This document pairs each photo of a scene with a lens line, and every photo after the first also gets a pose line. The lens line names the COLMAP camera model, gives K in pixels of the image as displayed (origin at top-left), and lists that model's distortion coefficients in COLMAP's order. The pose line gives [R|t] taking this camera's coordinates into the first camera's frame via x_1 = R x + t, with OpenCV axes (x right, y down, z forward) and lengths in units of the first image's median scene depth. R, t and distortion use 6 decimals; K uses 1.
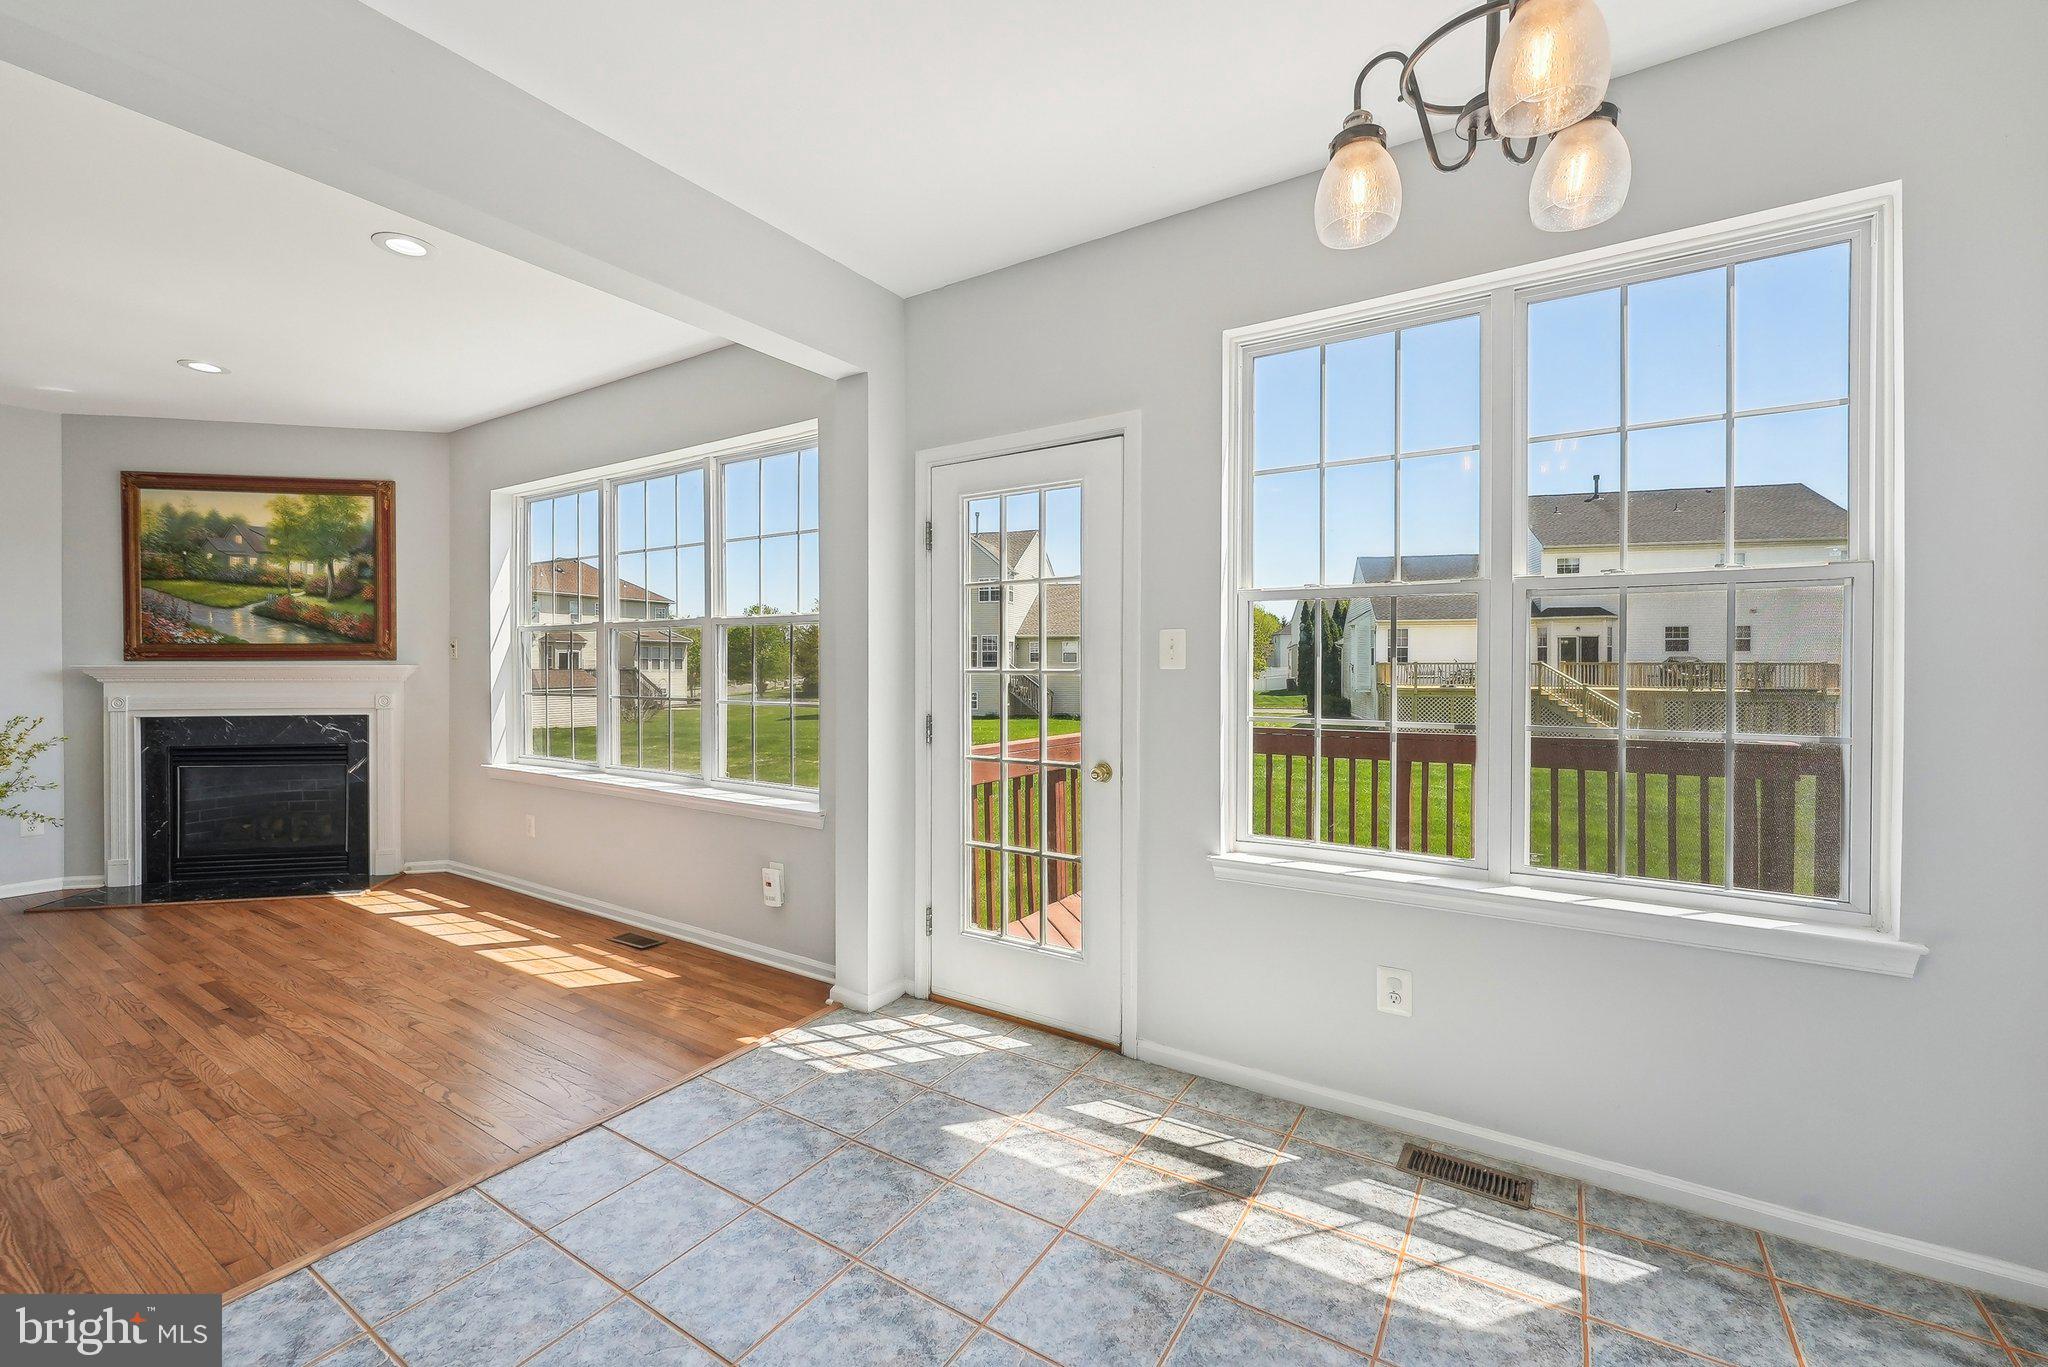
lens RADIAL K [[840.6, 0, 1012.6], [0, 840.6, 666.9], [0, 0, 1]] dist [-0.002711, -0.000028]
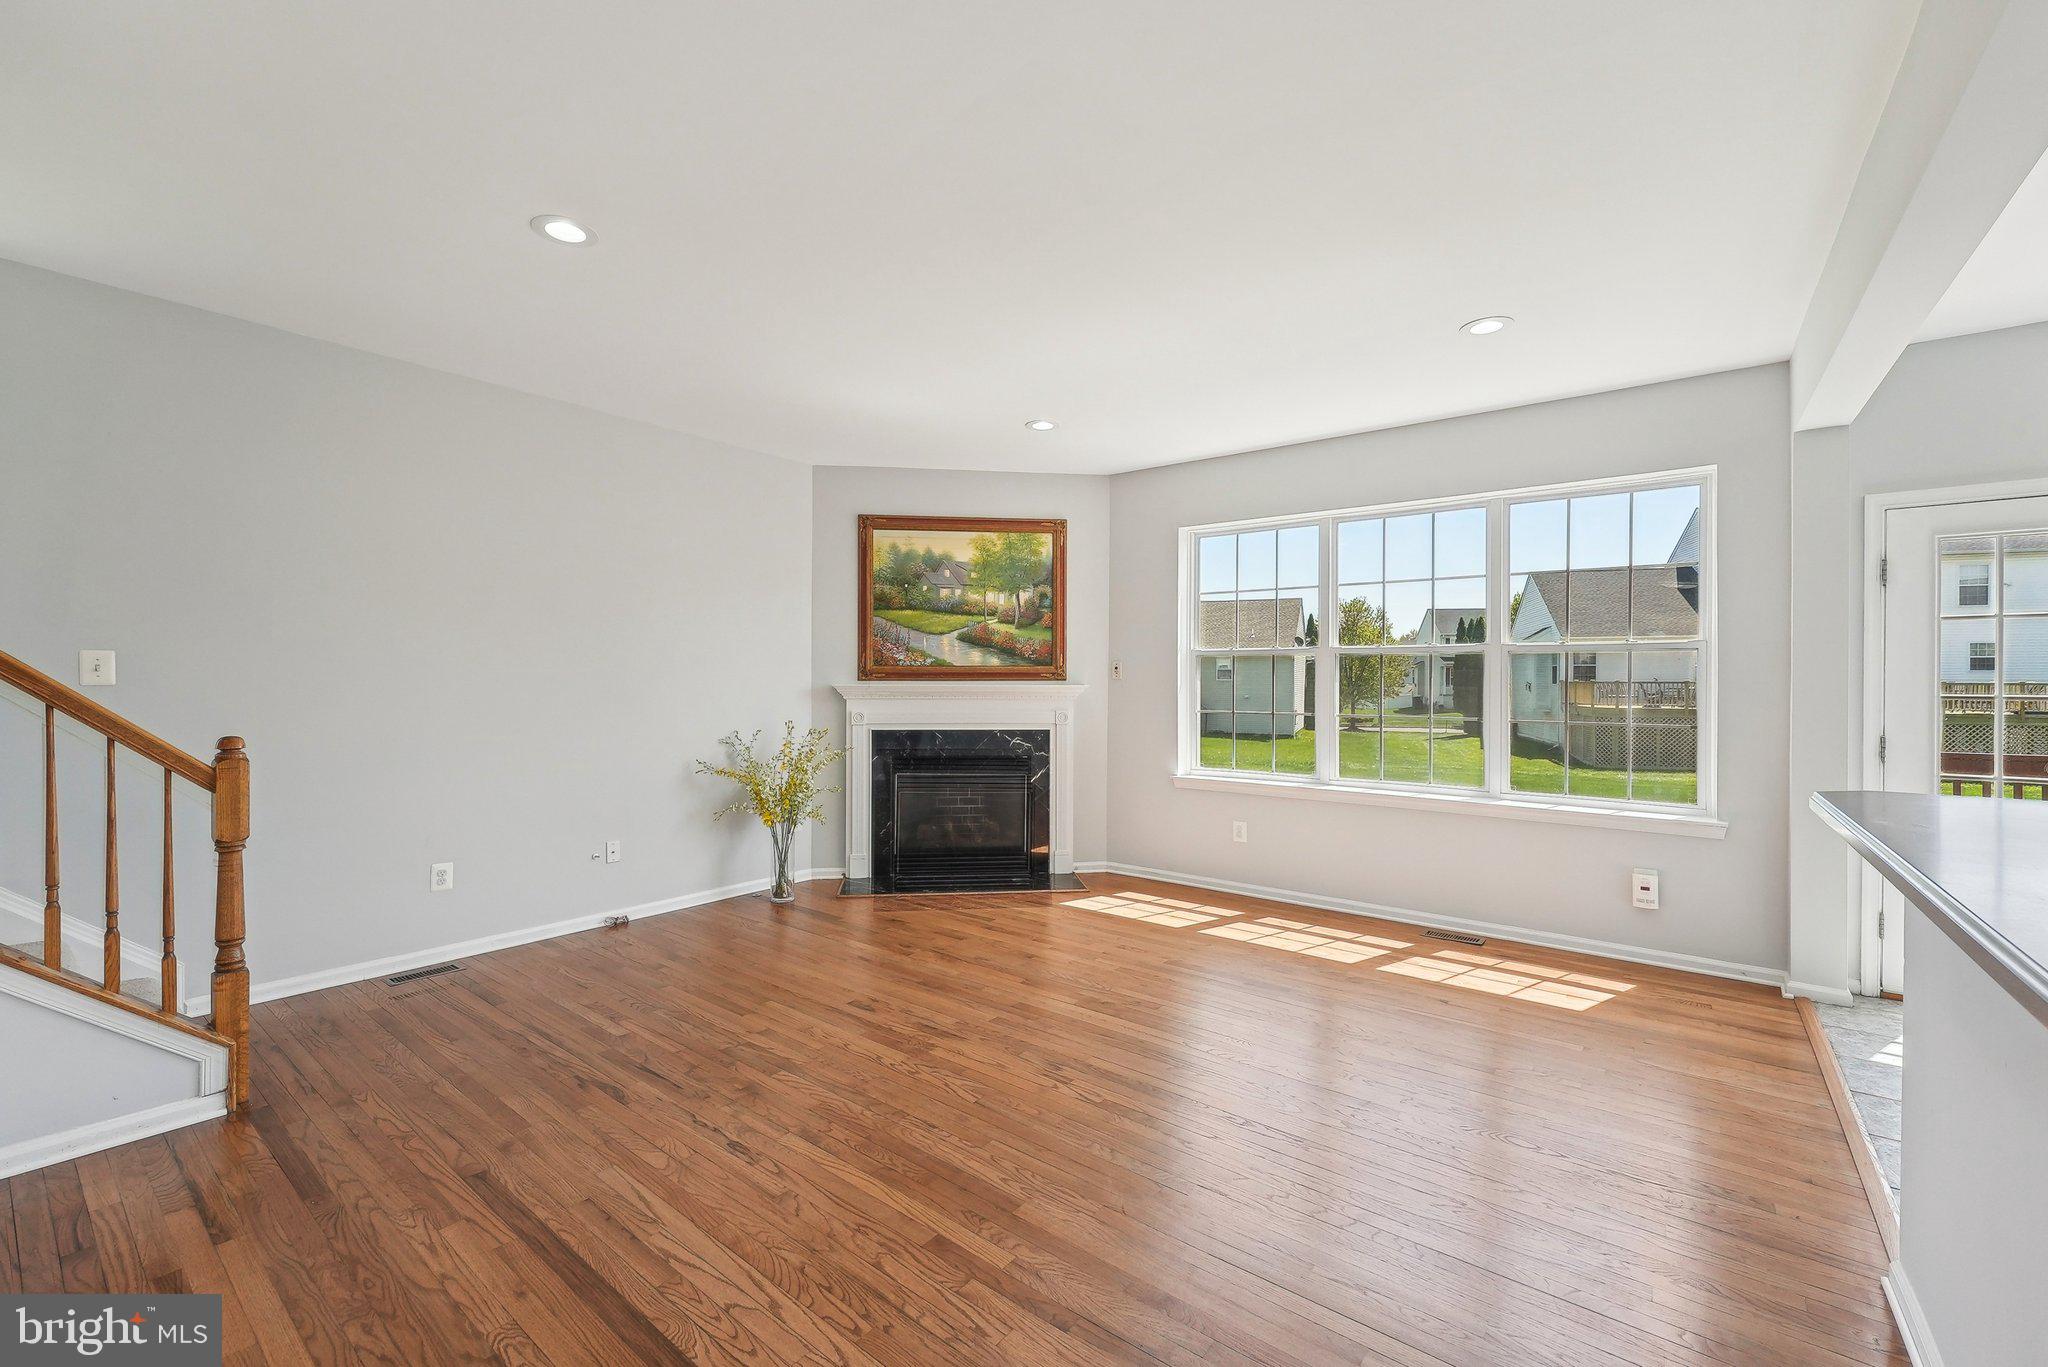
lens RADIAL K [[848.5, 0, 1010.6], [0, 848.5, 676.2], [0, 0, 1]] dist [-0.001890, -0.000107]
pose [[0.995827, 0.003134, -0.091212, -0.723588], [-0.003813, 0.999966, -0.007271, -0.005529], [0.091186, 0.007588, 0.995805, -0.127865]]
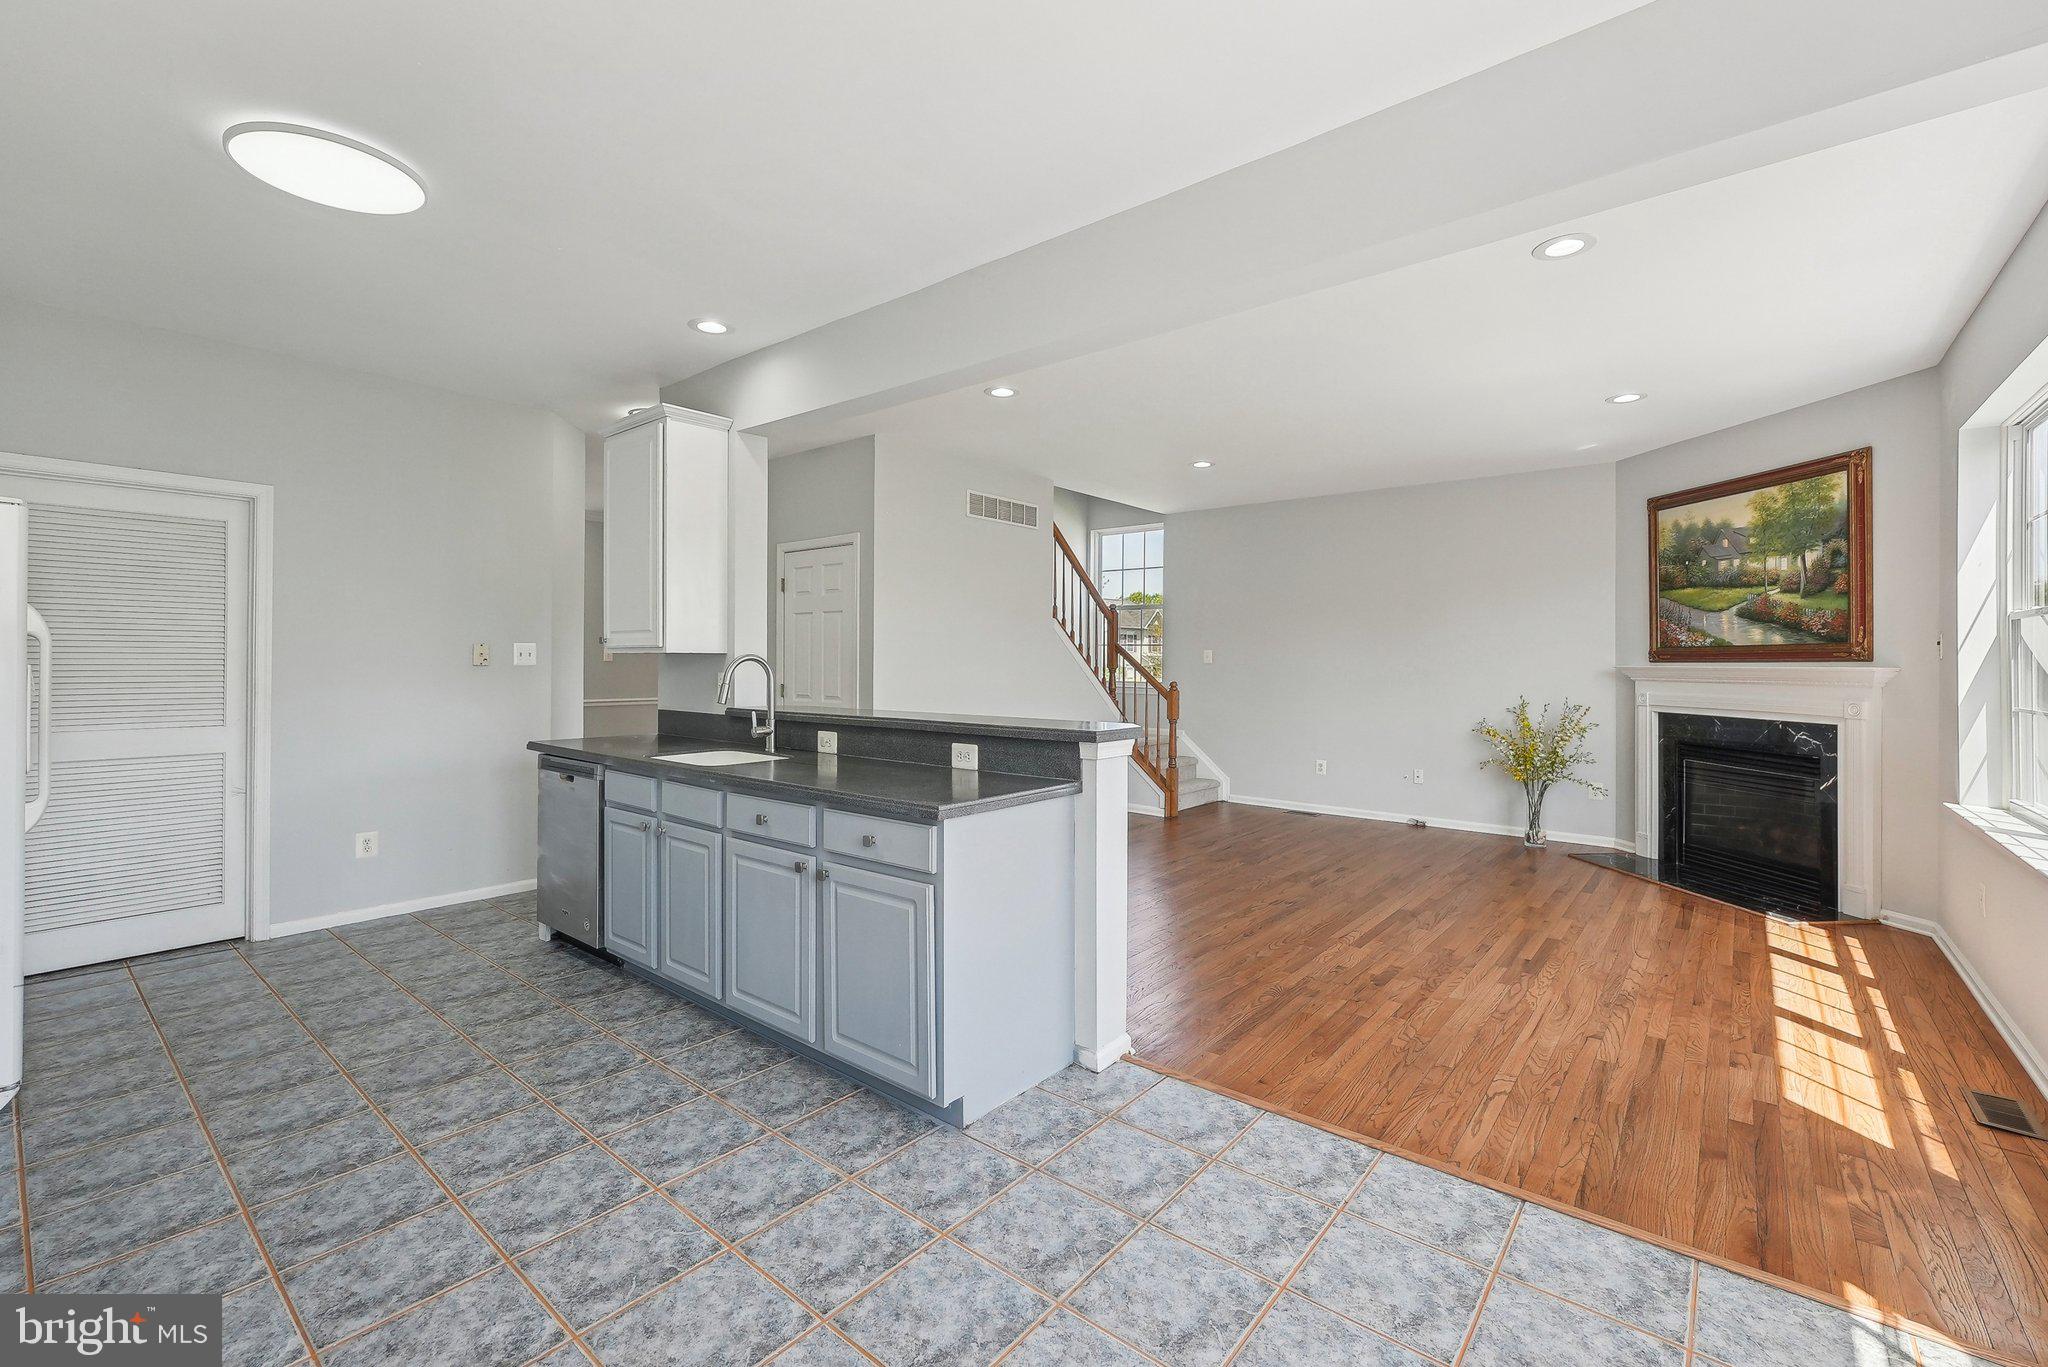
lens RADIAL K [[860.0, 0, 1033.1], [0, 860.0, 660.5], [0, 0, 1]] dist [-0.000476, 0.000132]
pose [[-0.110609, -0.002294, -0.993861, 0.205821], [-0.007431, 0.999971, -0.001481, -0.001685], [0.993836, 0.007221, -0.110623, 0.276271]]
